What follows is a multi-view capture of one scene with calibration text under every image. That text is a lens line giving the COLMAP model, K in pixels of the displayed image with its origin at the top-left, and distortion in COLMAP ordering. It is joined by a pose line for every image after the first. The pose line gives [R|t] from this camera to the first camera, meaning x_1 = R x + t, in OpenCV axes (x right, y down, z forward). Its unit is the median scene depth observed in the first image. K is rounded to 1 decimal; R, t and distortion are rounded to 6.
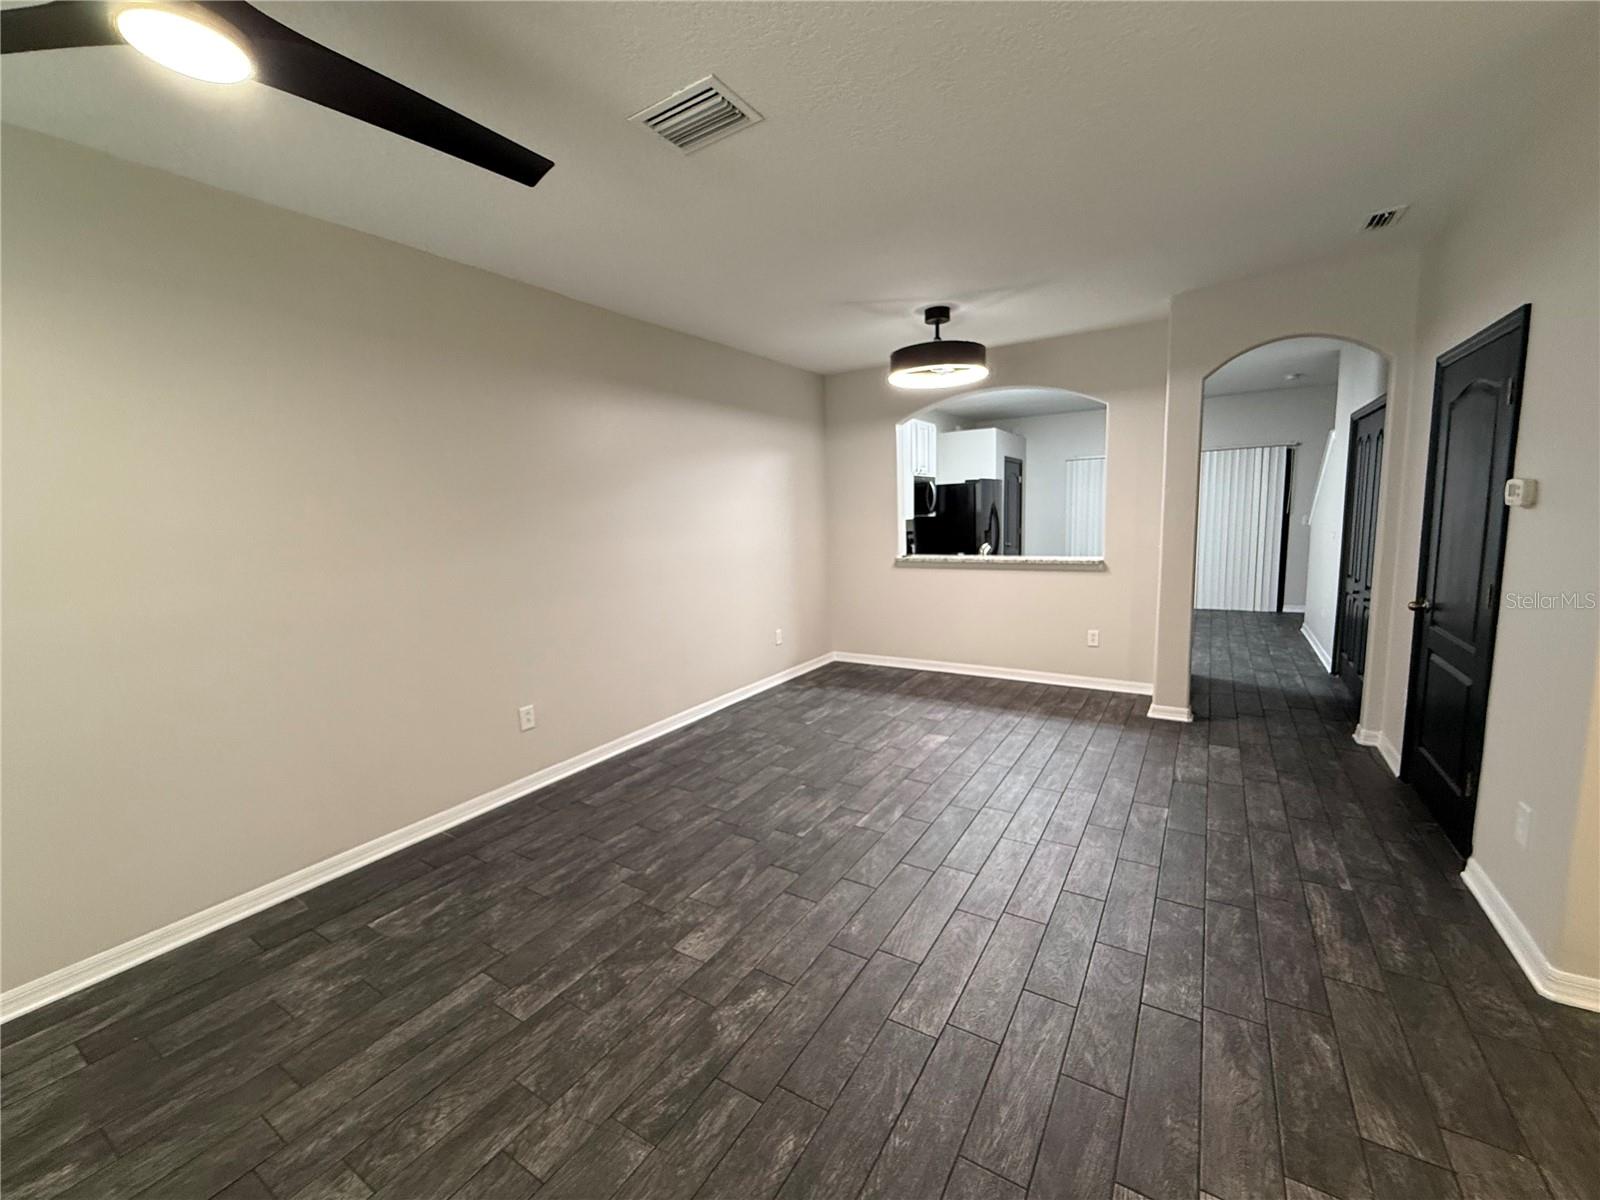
lens RADIAL K [[650.9, 0, 797.9], [0, 650.9, 600.9], [0, 0, 1]] dist [0.000325, 0.000199]
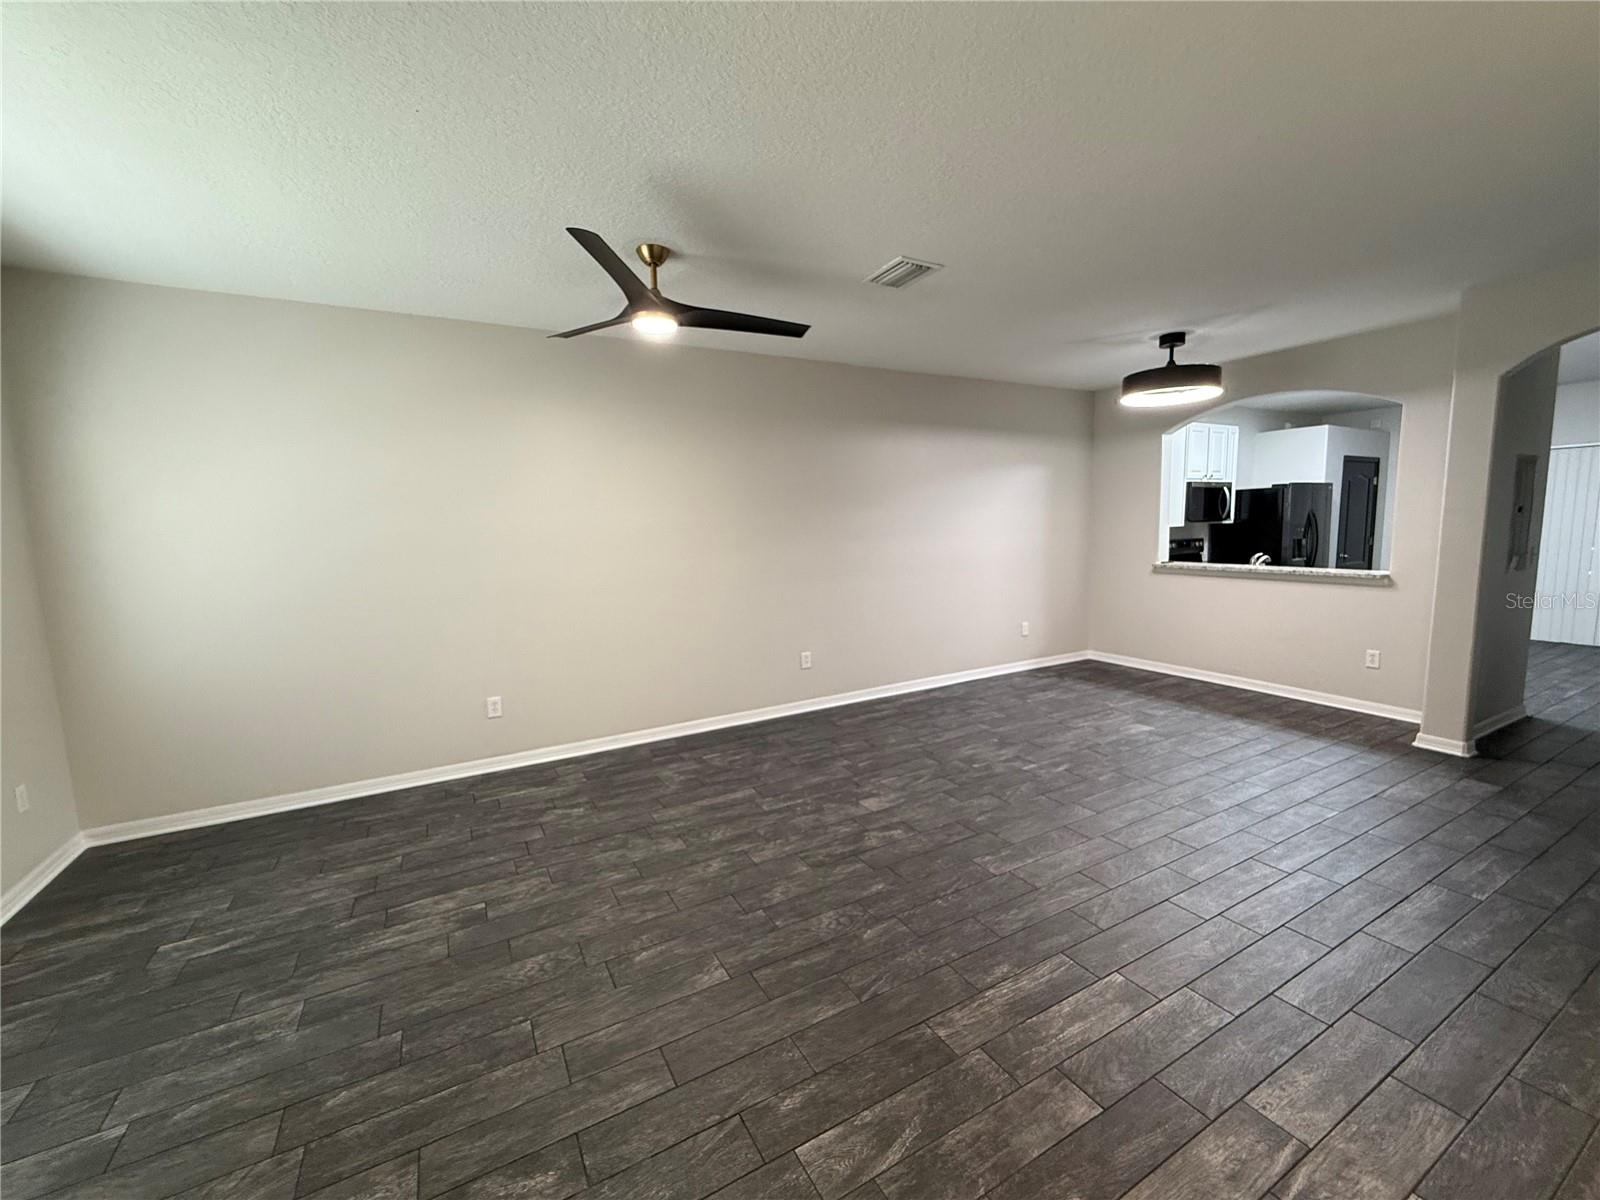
lens RADIAL K [[650.9, 0, 797.5], [0, 650.9, 599.7], [0, 0, 1]] dist [0.000325, 0.000199]
pose [[0.876033, 0.069029, -0.477286, 0.252089], [-0.070803, 0.997388, 0.014295, 0.025799], [0.477026, 0.021271, 0.878632, -0.287289]]
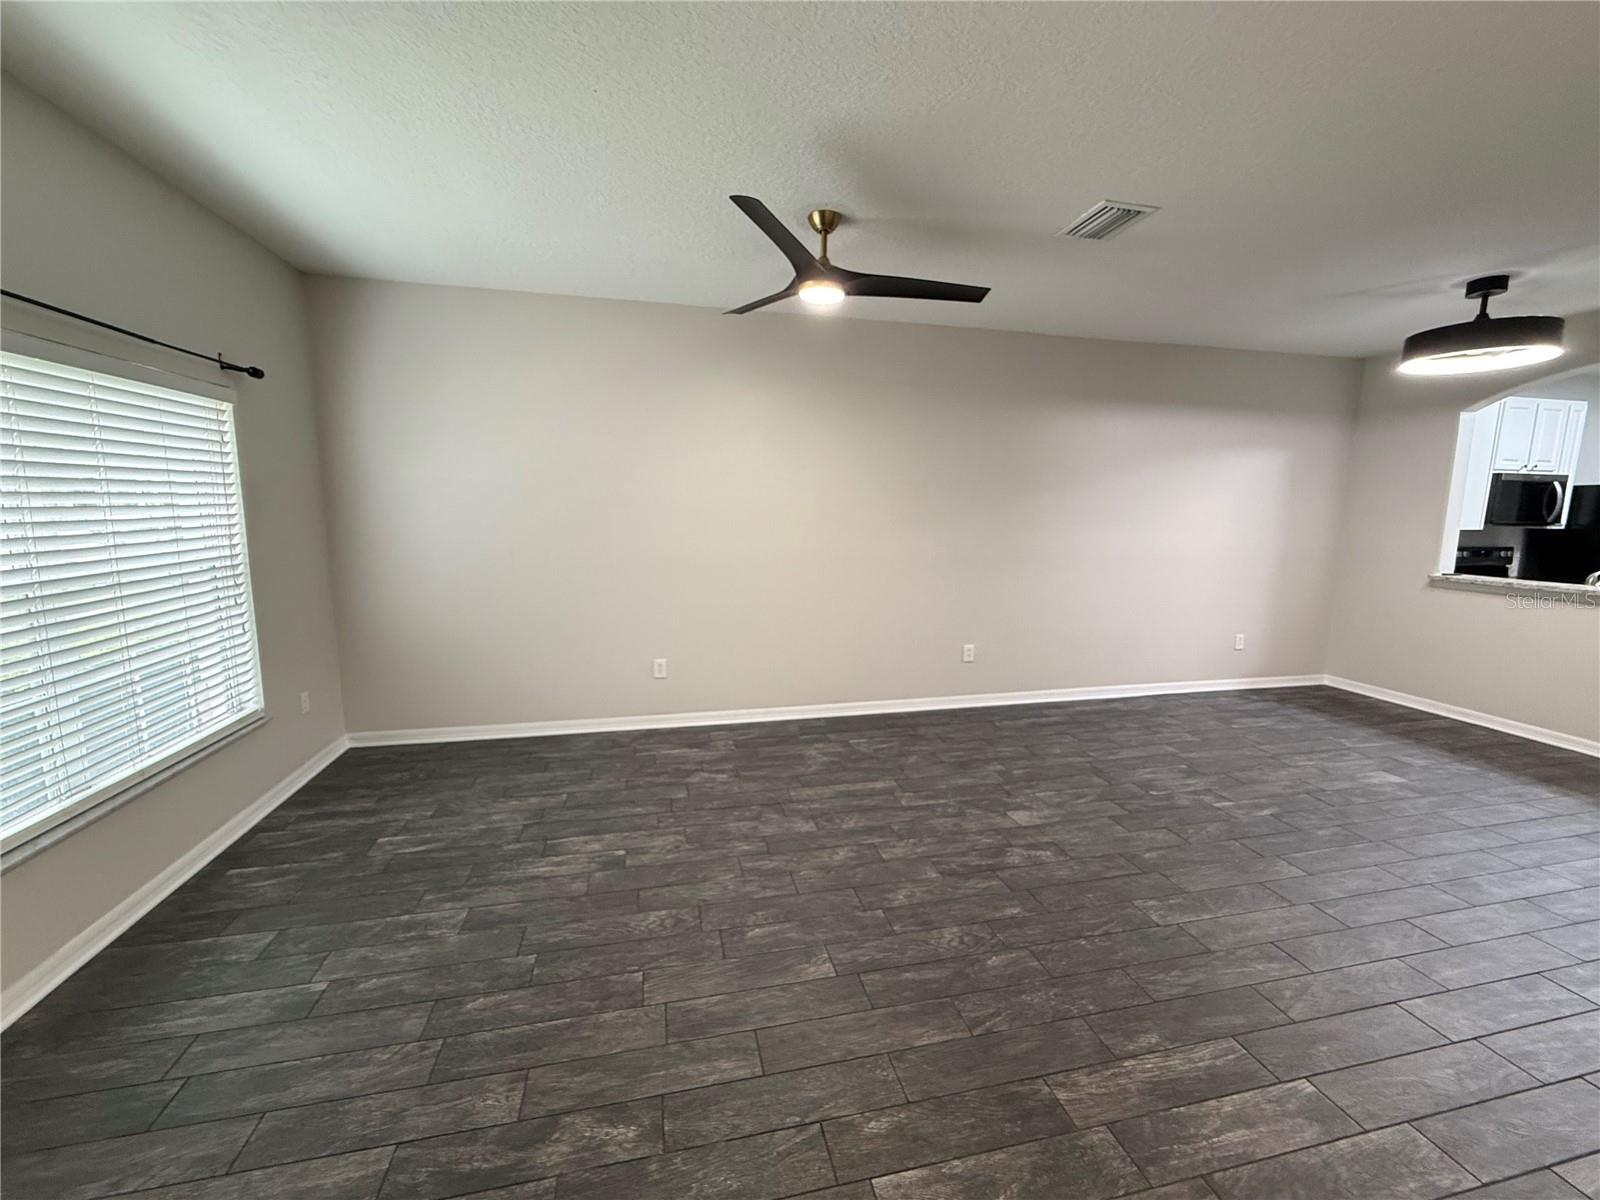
lens RADIAL K [[650.9, 0, 800.5], [0, 650.9, 599.9], [0, 0, 1]] dist [0.000325, 0.000199]
pose [[0.708137, 0.143013, -0.691440, 0.264813], [-0.132768, 0.988775, 0.068538, 0.022196], [0.693480, 0.043267, 0.719175, -0.232338]]
